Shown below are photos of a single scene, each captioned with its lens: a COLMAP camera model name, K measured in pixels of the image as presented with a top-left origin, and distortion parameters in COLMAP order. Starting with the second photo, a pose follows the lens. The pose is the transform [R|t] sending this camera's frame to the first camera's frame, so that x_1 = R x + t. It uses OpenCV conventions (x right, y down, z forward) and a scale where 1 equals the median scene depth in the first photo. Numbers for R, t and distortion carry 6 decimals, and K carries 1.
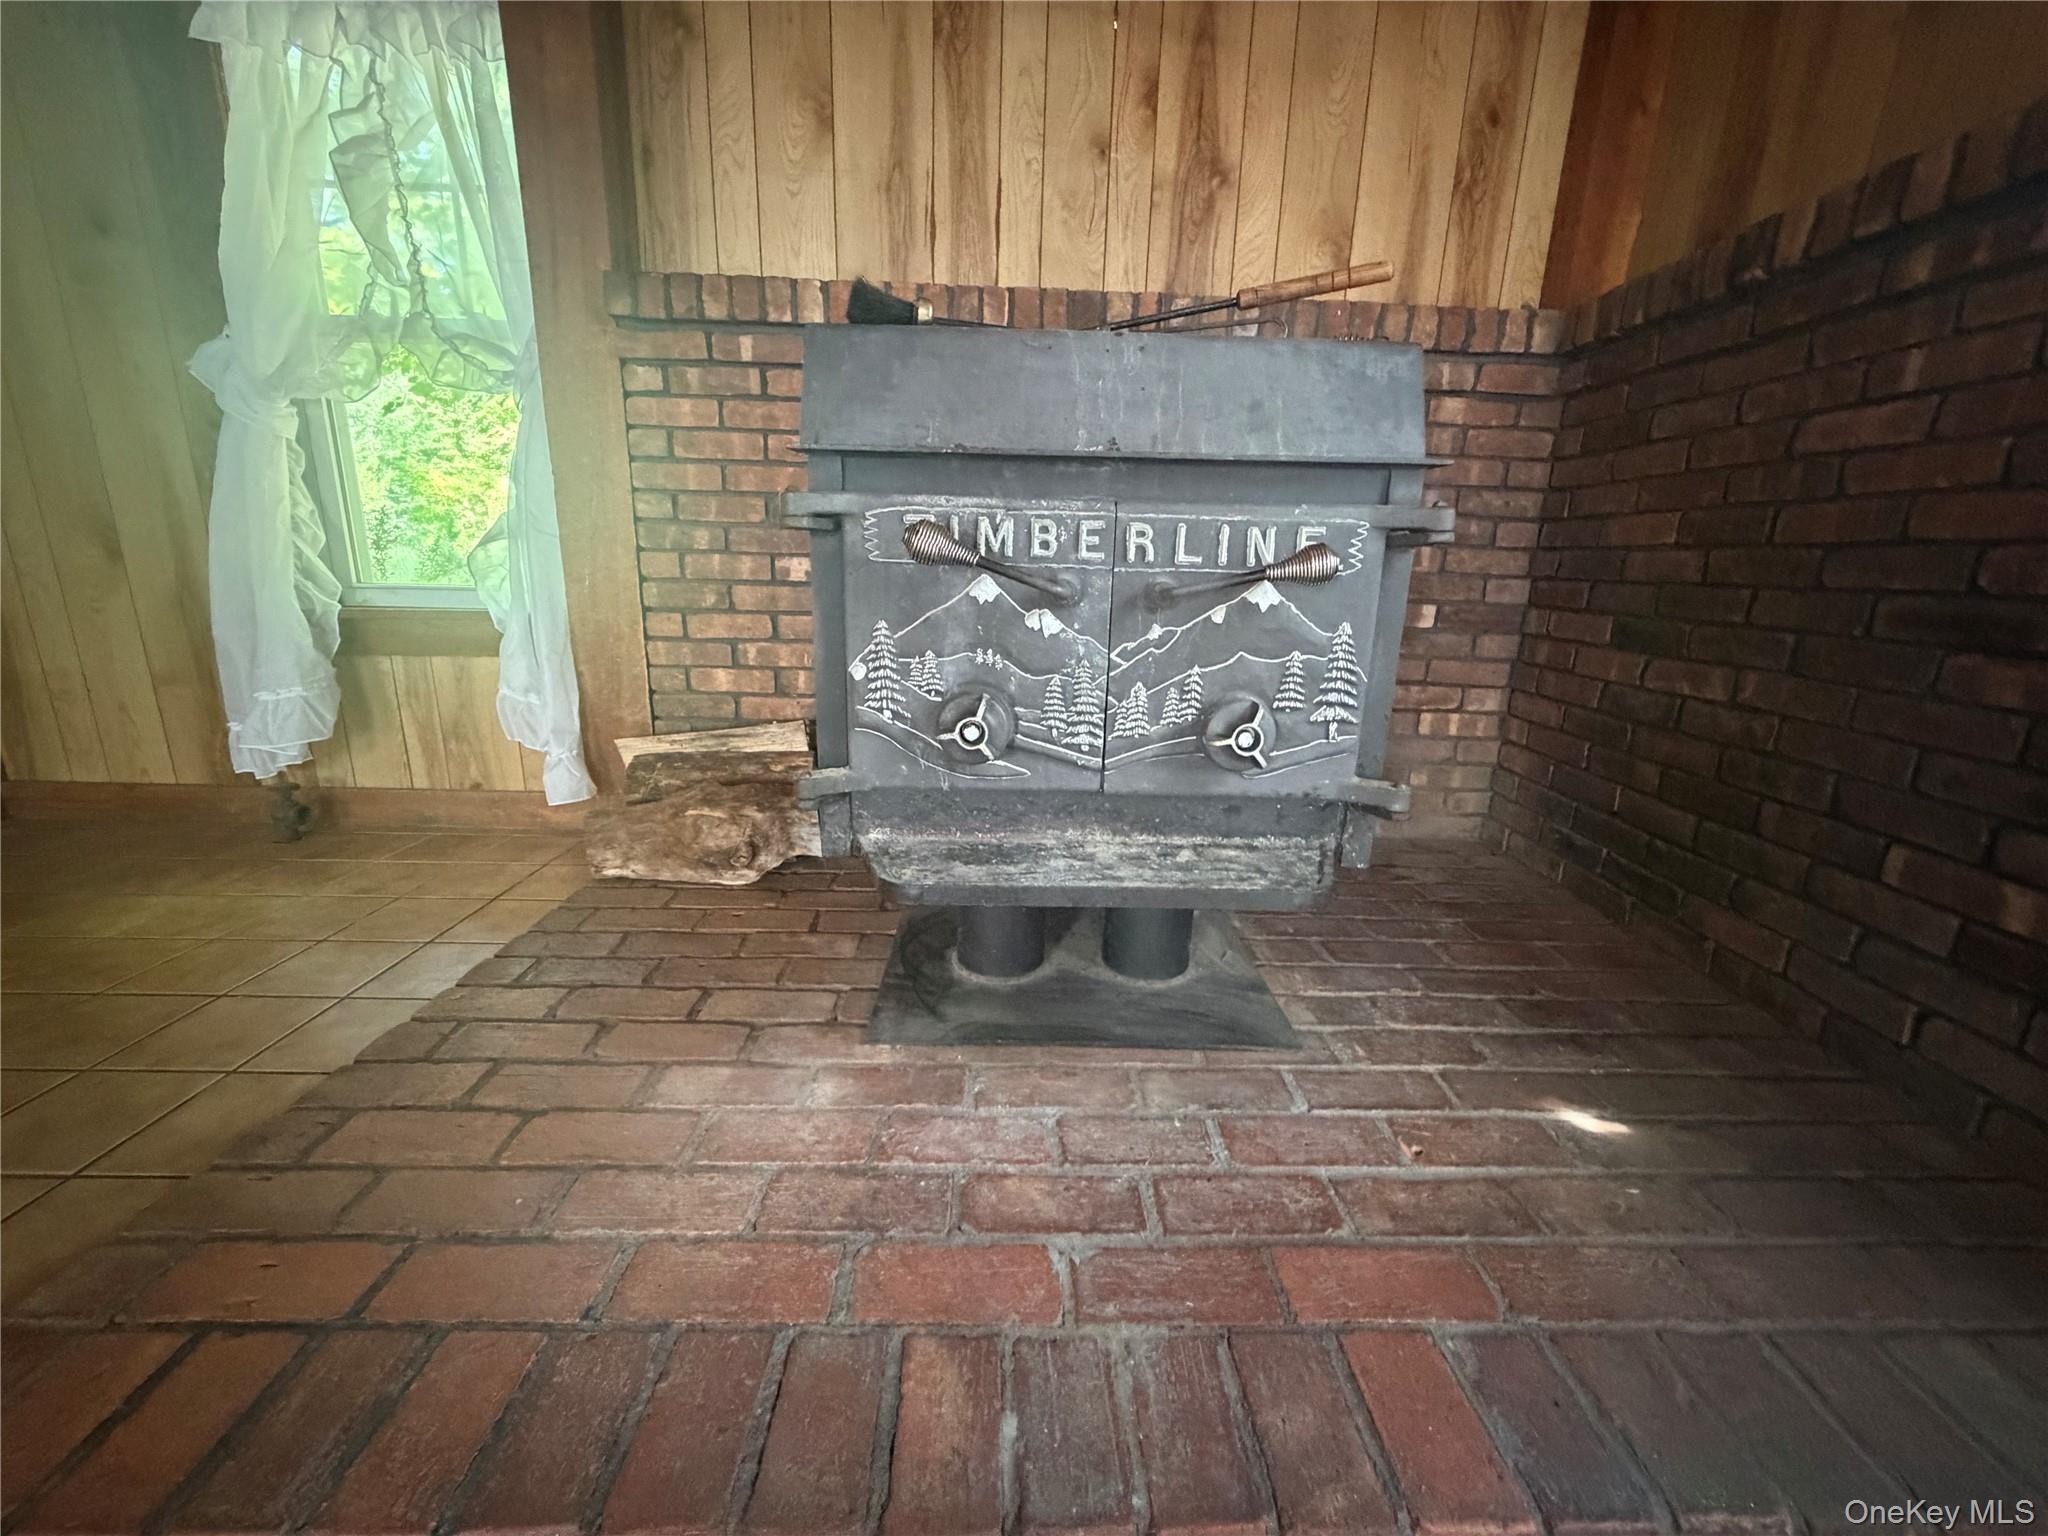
lens RADIAL K [[813.1, 0, 1023.2], [0, 813.1, 764.6], [0, 0, 1]] dist [-0.000451, -0.000043]
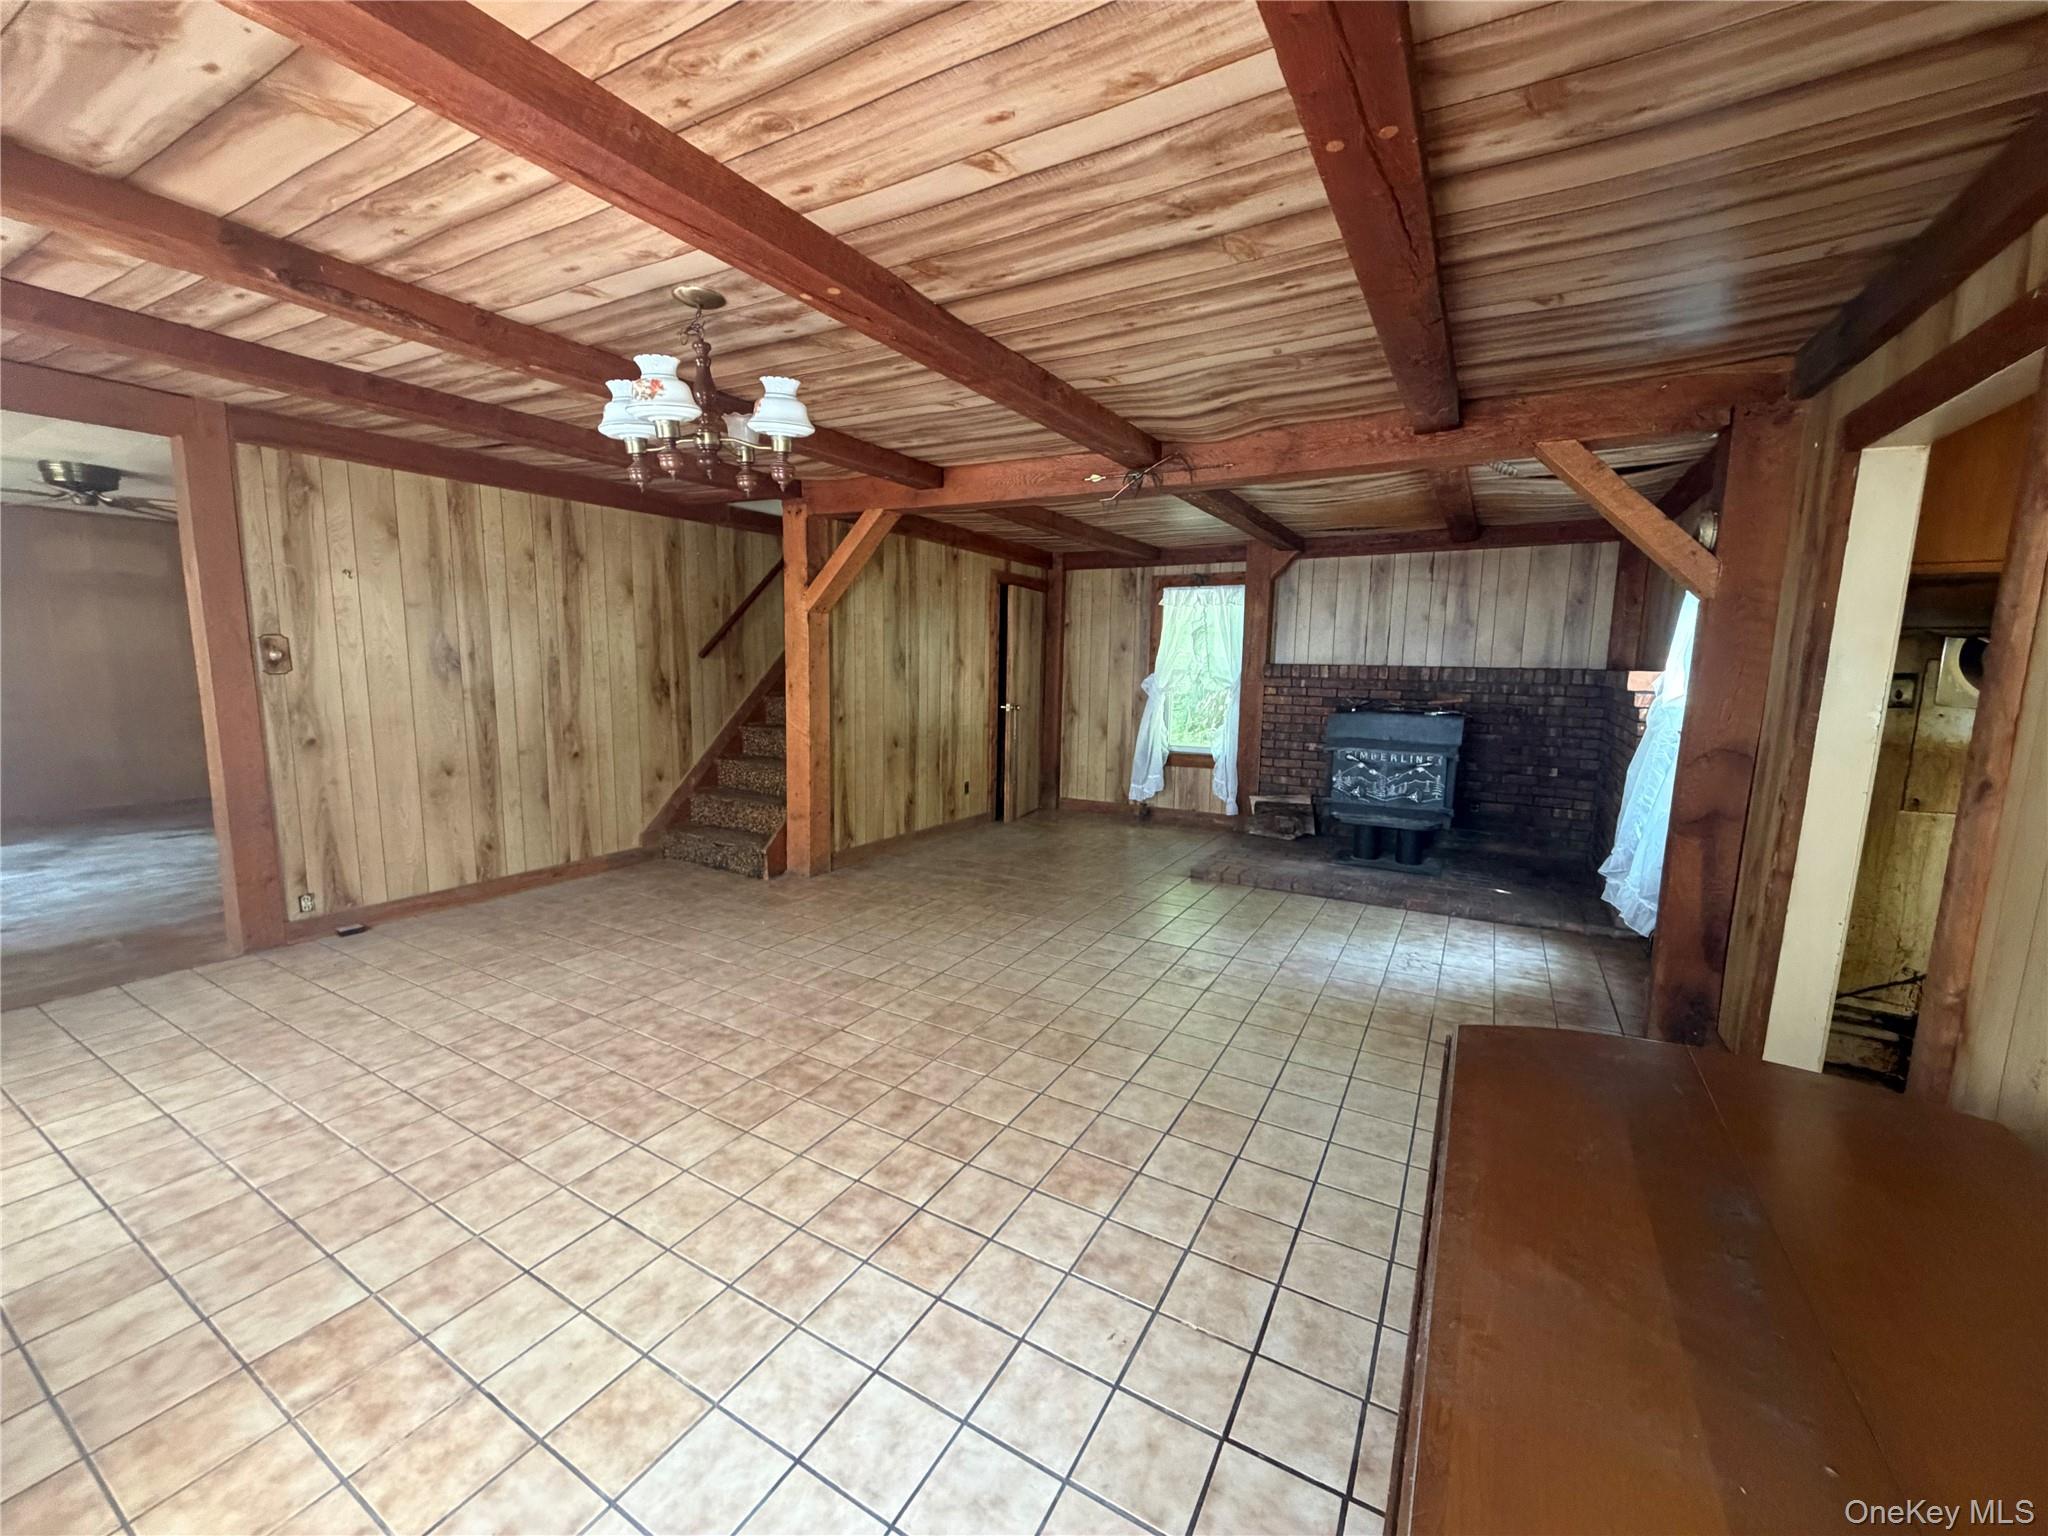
lens RADIAL K [[813.1, 0, 1018.7], [0, 813.1, 766.0], [0, 0, 1]] dist [-0.000451, -0.000043]
pose [[0.857530, 0.050578, -0.511942, 0.383678], [-0.117231, 0.988184, -0.098738, 0.292605], [0.500899, 0.144686, 0.853326, -2.367225]]
